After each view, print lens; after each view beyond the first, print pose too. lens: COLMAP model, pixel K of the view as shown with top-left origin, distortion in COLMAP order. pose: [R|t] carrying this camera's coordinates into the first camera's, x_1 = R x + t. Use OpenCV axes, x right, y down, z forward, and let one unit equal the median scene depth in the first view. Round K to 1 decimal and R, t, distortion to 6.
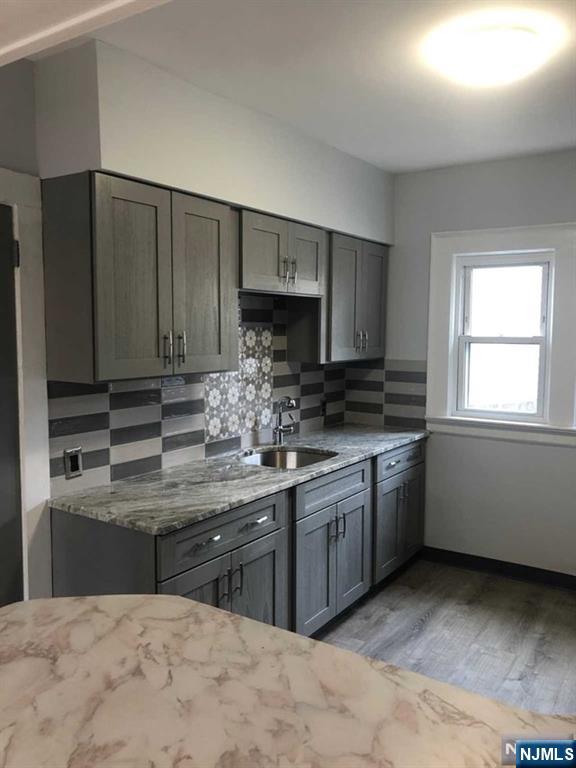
lens RADIAL K [[638.3, 0, 293.5], [0, 638.3, 381.0], [0, 0, 1]] dist [0.040845, -0.056071]
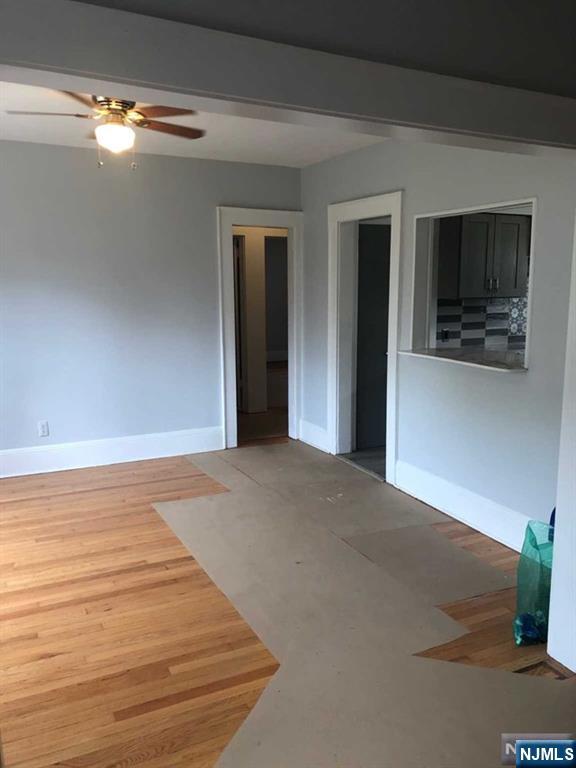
lens RADIAL K [[638.3, 0, 288.6], [0, 638.3, 377.2], [0, 0, 1]] dist [0.040845, -0.056071]
pose [[0.867448, 0.067272, -0.492960, 0.259584], [-0.035697, 0.996678, 0.073198, 0.105456], [0.496246, -0.045898, 0.866968, -1.063991]]
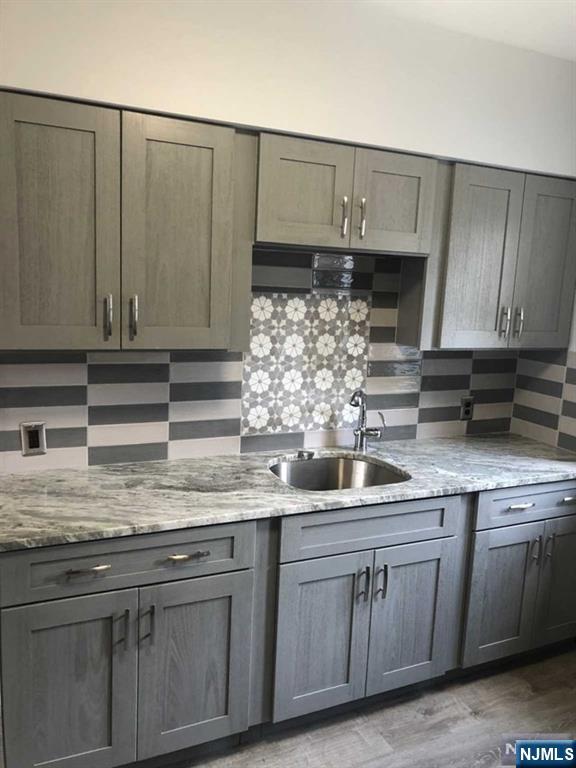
lens RADIAL K [[638.3, 0, 287.7], [0, 638.3, 386.9], [0, 0, 1]] dist [0.040845, -0.056071]
pose [[0.852940, 0.120342, -0.507948, 0.320246], [-0.086160, 0.992173, 0.090384, -0.043219], [0.514850, -0.033327, 0.856632, 0.341452]]
